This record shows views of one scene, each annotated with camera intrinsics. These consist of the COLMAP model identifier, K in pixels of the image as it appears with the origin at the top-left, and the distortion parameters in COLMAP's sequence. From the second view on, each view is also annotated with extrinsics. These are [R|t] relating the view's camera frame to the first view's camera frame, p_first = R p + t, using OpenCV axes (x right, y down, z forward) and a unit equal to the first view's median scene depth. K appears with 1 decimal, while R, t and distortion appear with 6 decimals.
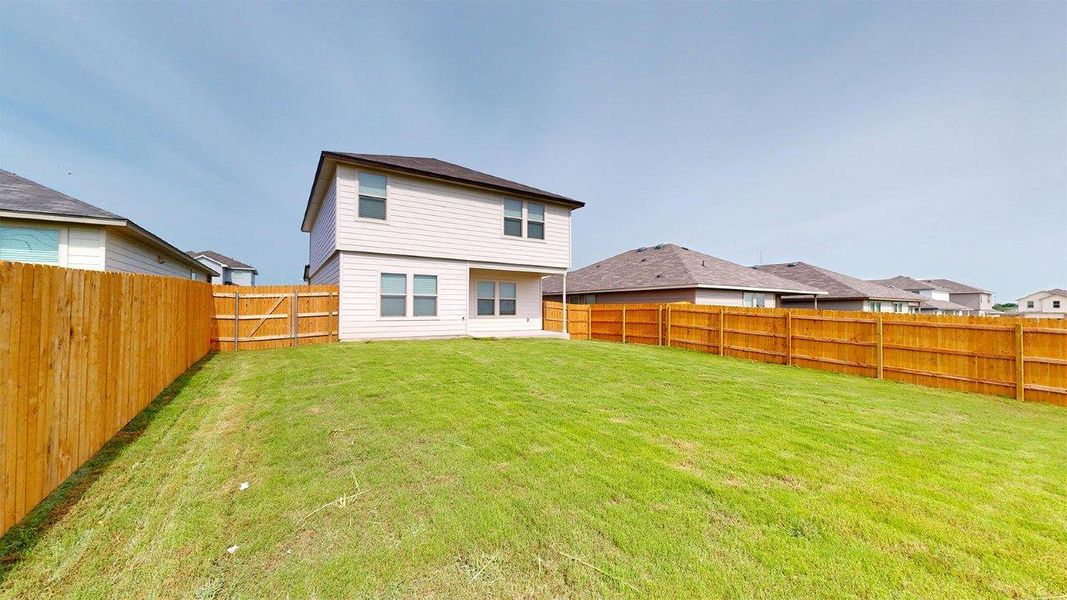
lens RADIAL K [[357.5, 0, 530.9], [0, 357.5, 303.7], [0, 0, 1]] dist [0.000018, 0.000004]
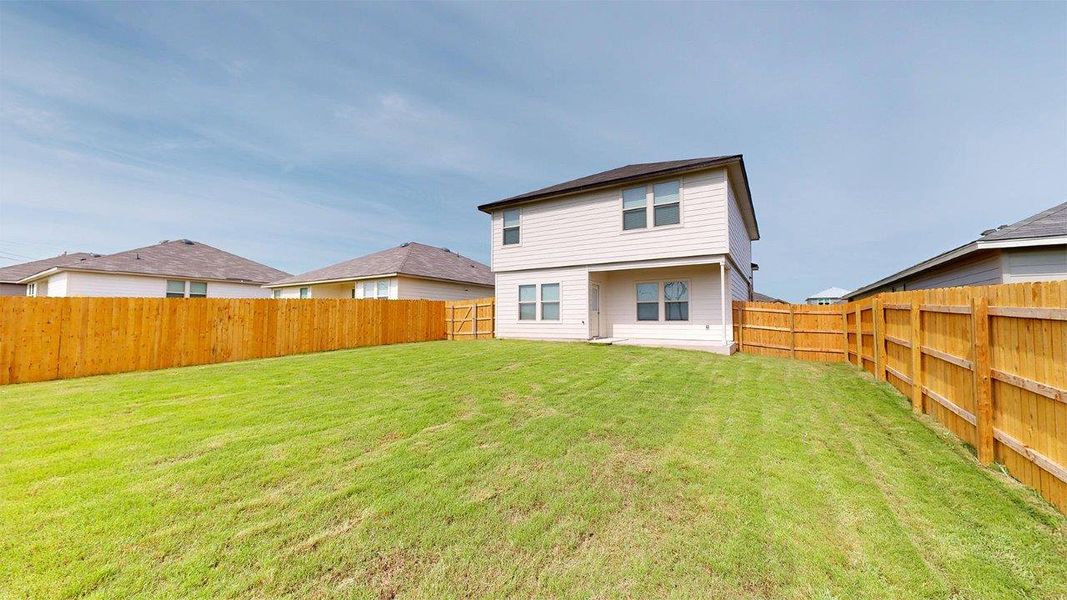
lens RADIAL K [[392.4, 0, 533.5], [0, 392.4, 300.0], [0, 0, 1]] dist [0.000467, 0.000027]
pose [[0.453463, -0.047752, -0.889995, 0.728363], [0.015024, 0.998831, -0.045937, 0.025799], [0.891148, 0.007460, 0.453651, 0.367768]]
